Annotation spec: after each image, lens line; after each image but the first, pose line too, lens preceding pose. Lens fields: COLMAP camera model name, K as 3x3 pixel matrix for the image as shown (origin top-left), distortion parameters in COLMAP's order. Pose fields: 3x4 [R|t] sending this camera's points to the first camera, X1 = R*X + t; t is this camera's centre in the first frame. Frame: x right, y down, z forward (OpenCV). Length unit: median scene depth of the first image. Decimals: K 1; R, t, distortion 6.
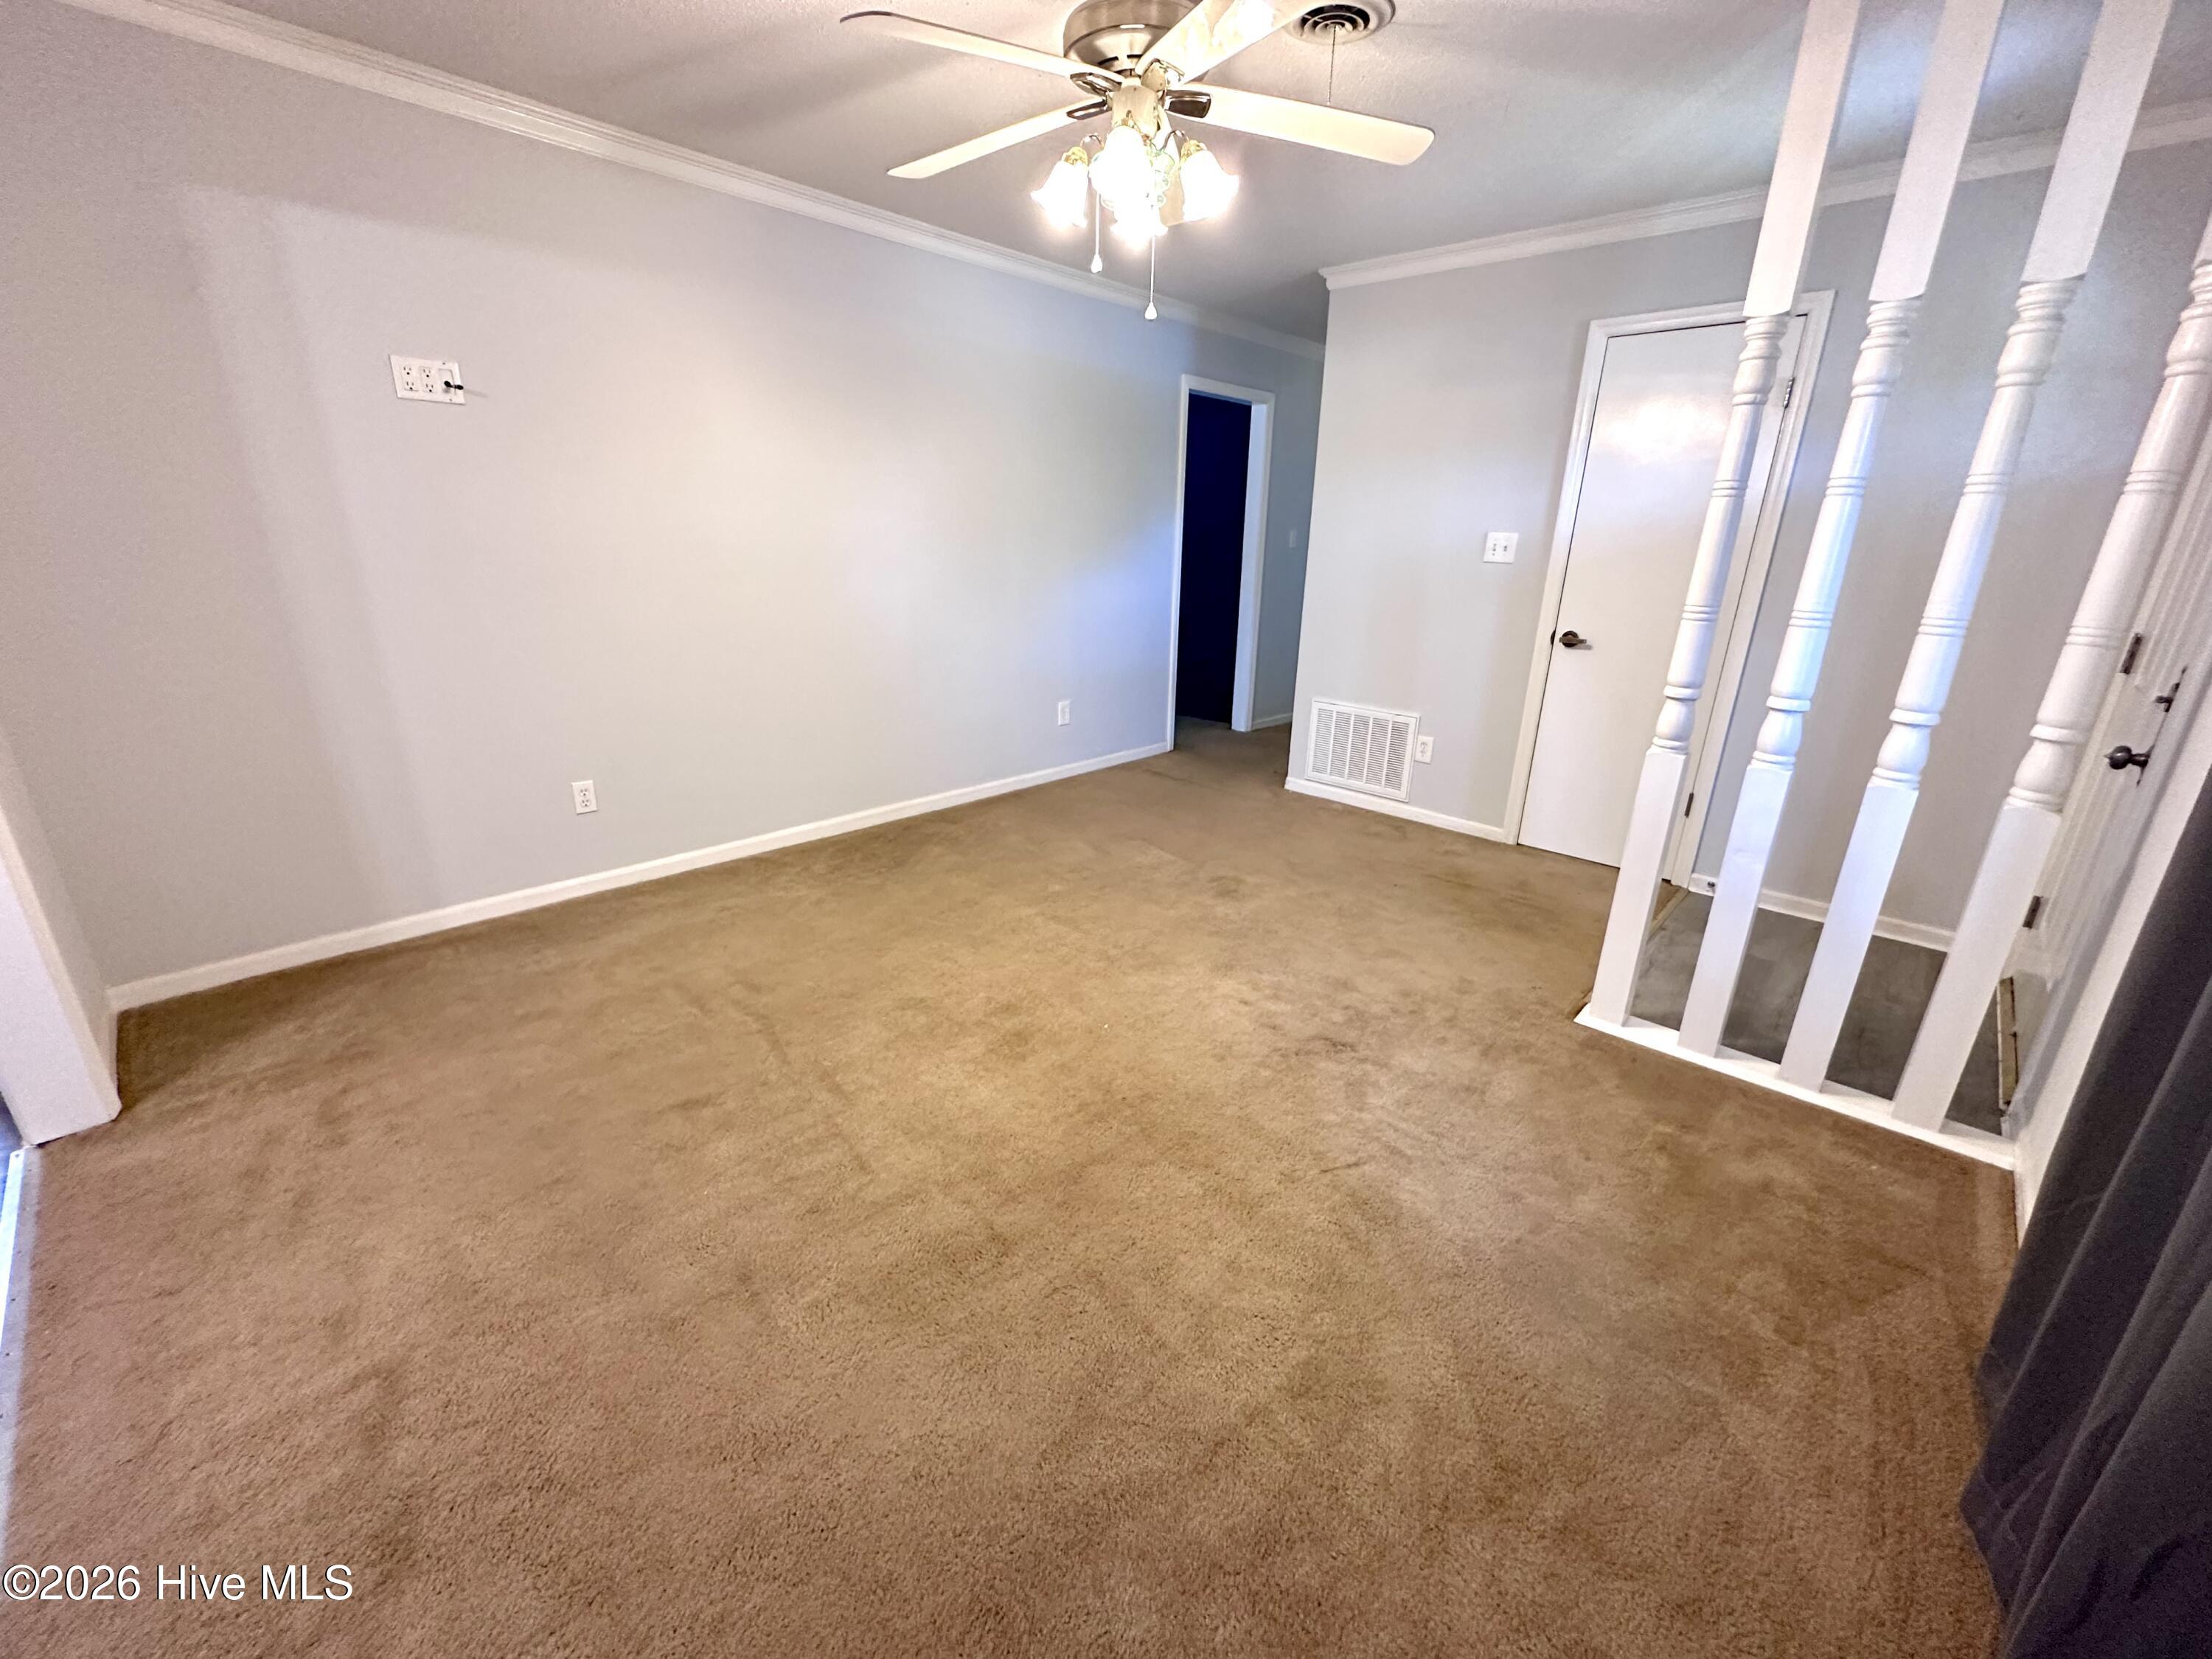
lens RADIAL K [[890.2, 0, 1107.7], [0, 890.2, 831.5], [0, 0, 1]] dist [-0.006837, -0.000029]
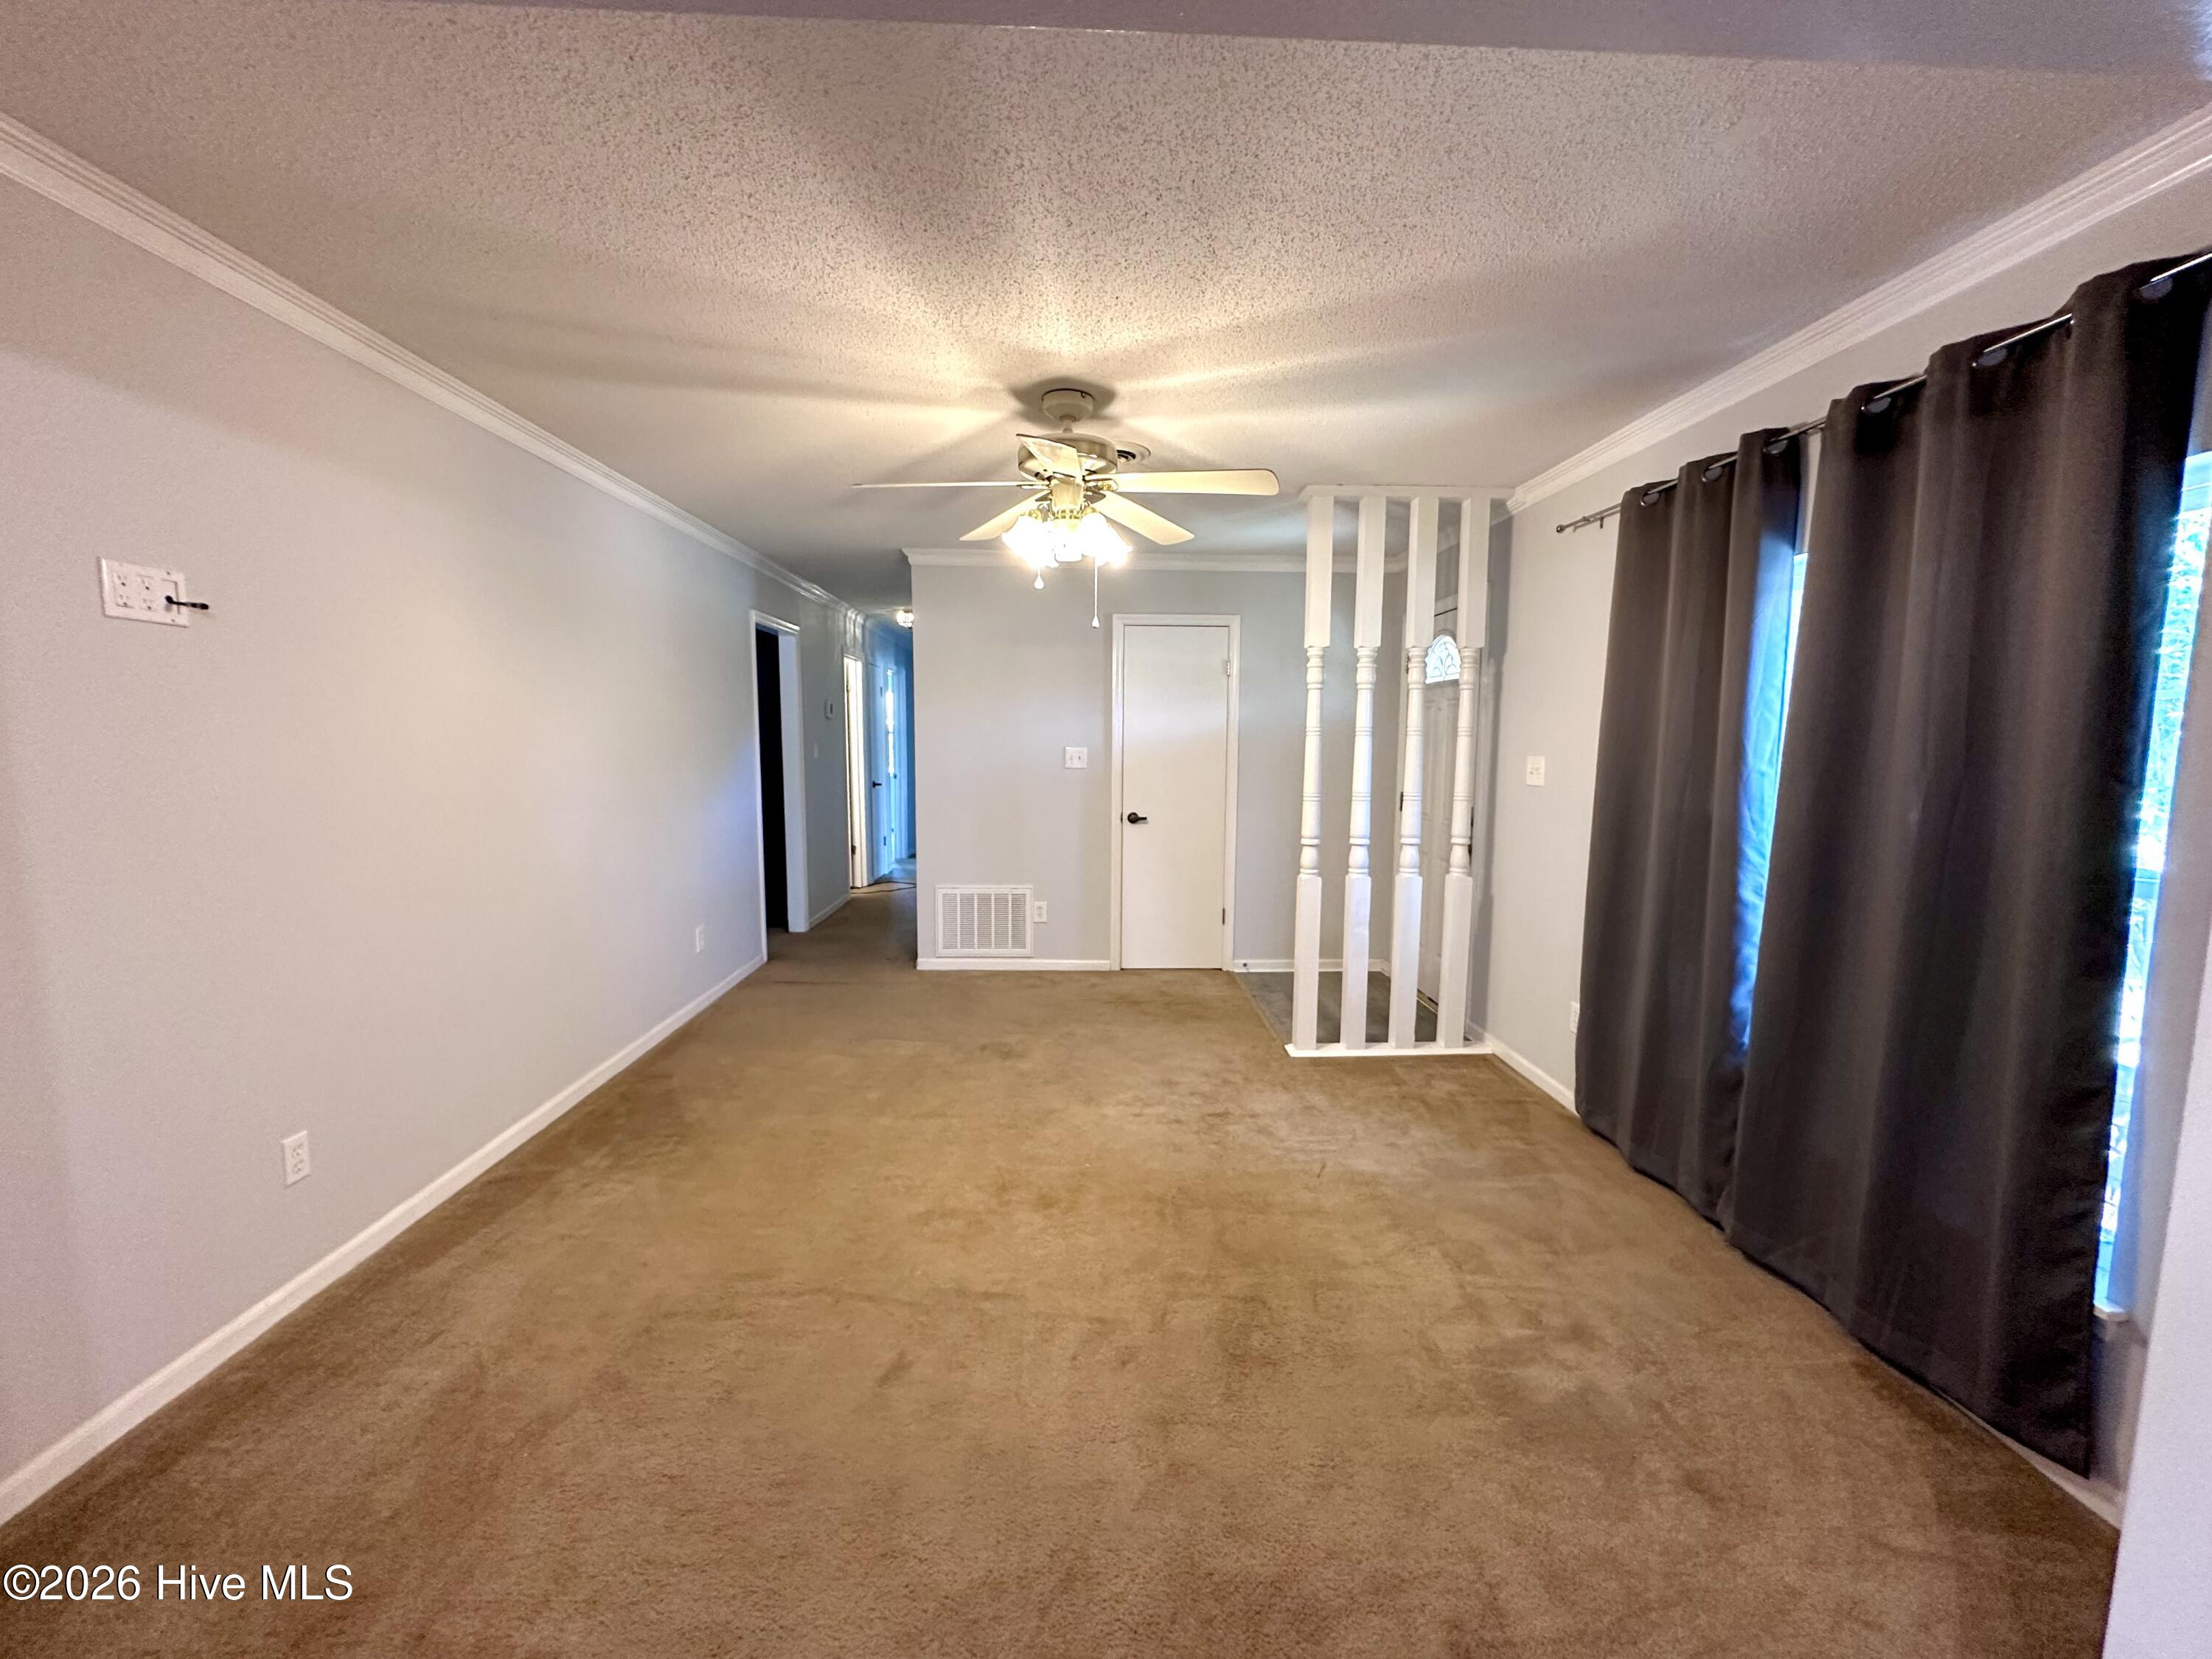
lens RADIAL K [[890.2, 0, 1117.5], [0, 890.2, 823.7], [0, 0, 1]] dist [-0.006837, -0.000029]
pose [[0.694611, -0.087182, 0.714083, -0.692708], [0.237193, 0.964877, -0.112924, -0.068122], [-0.679157, 0.247814, 0.690893, 0.038089]]
